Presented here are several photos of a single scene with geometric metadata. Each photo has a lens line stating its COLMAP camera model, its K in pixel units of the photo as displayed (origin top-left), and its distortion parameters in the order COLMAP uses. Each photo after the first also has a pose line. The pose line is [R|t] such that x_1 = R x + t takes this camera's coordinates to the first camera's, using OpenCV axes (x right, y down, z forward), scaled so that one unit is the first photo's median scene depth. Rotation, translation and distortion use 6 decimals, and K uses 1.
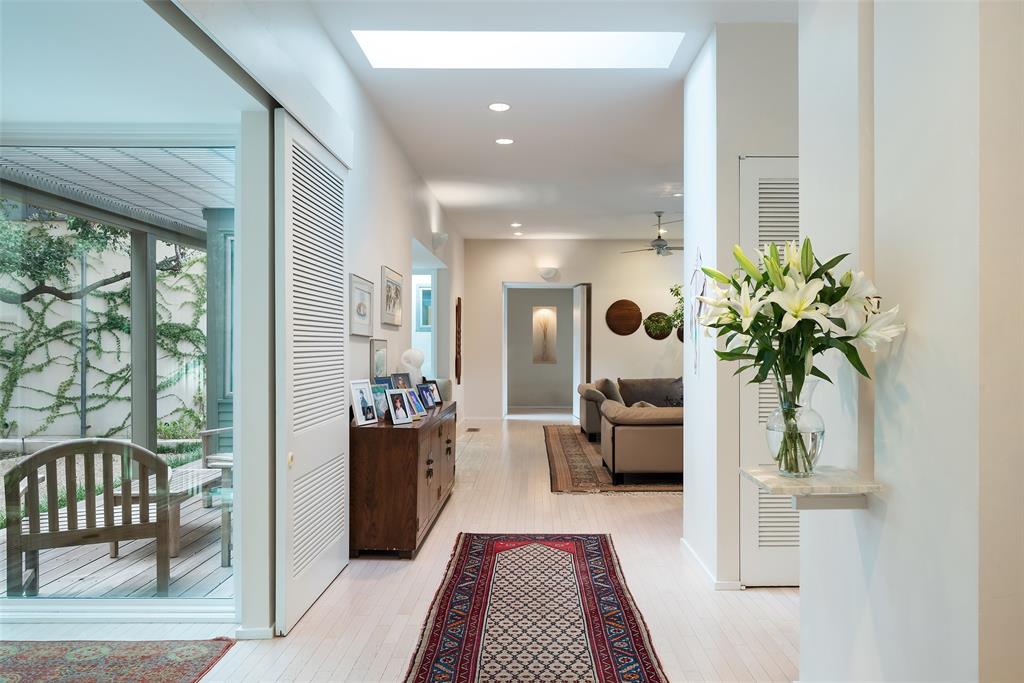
lens RADIAL K [[736.7, 0, 512.0], [0, 736.7, 341.5], [0, 0, 1]] dist [0.047744, 0.001782]
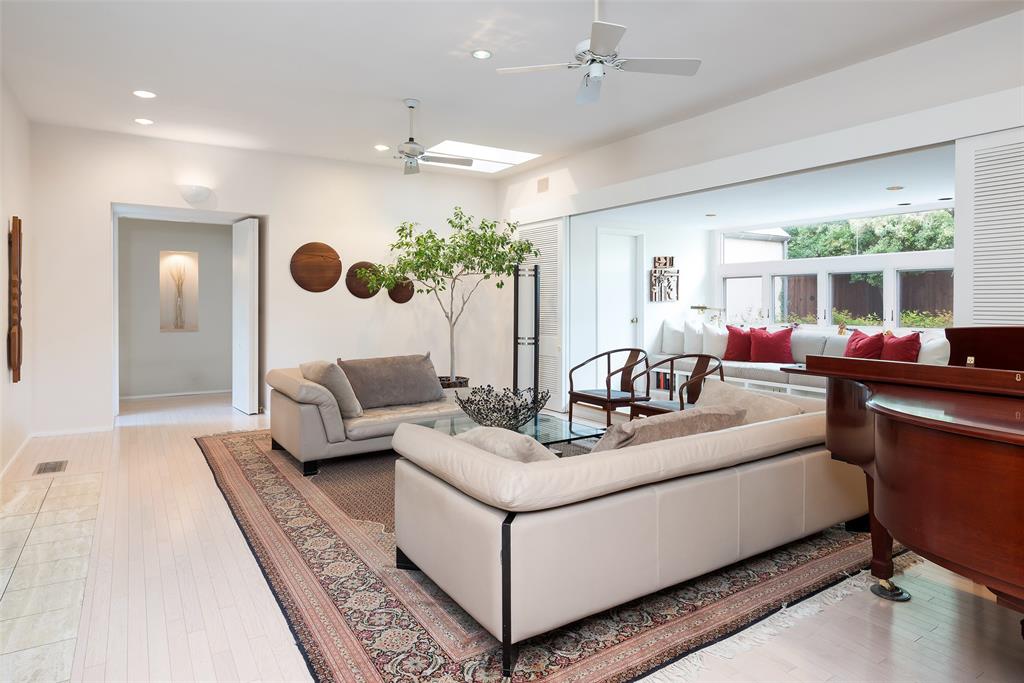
lens RADIAL K [[596.4, 0, 510.2], [0, 596.4, 304.4], [0, 0, 1]] dist [0.000586, 0.000213]
pose [[0.825900, -0.003267, 0.563808, -0.019841], [0.000009, 0.999983, 0.005782, 0.000016], [-0.563817, -0.004770, 0.825886, 0.431773]]
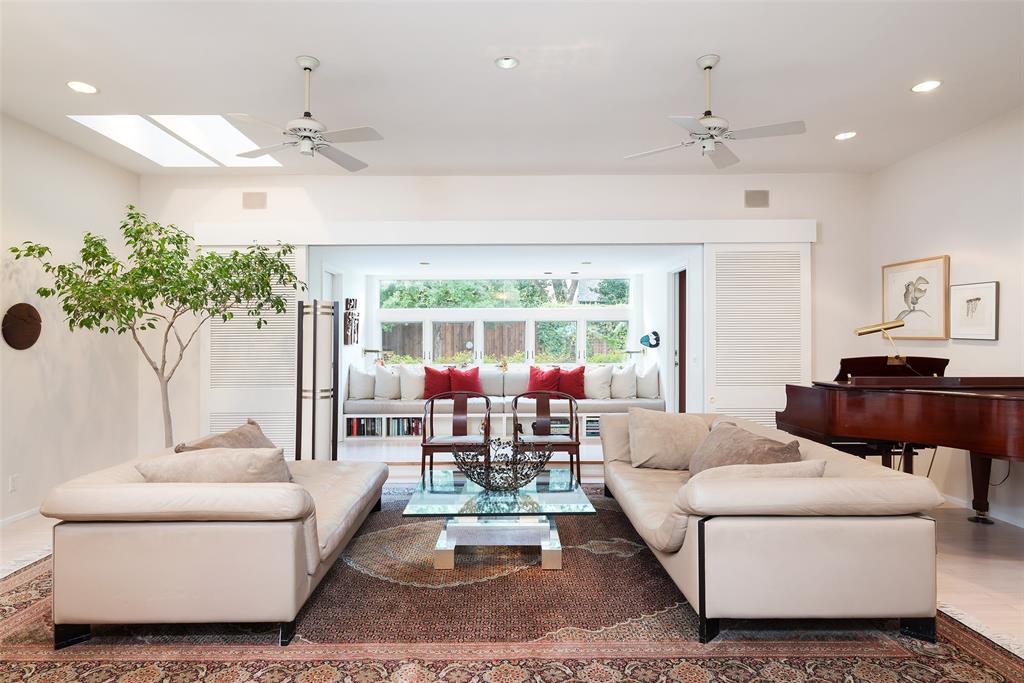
lens RADIAL K [[574.9, 0, 512.0], [0, 574.9, 341.5], [0, 0, 1]] dist [-0.000675, -0.000247]
pose [[-0.027194, 0.002463, 0.999627, -0.132227], [0.001706, 0.999996, -0.002417, -0.001102], [-0.999629, 0.001639, -0.027198, 0.741787]]
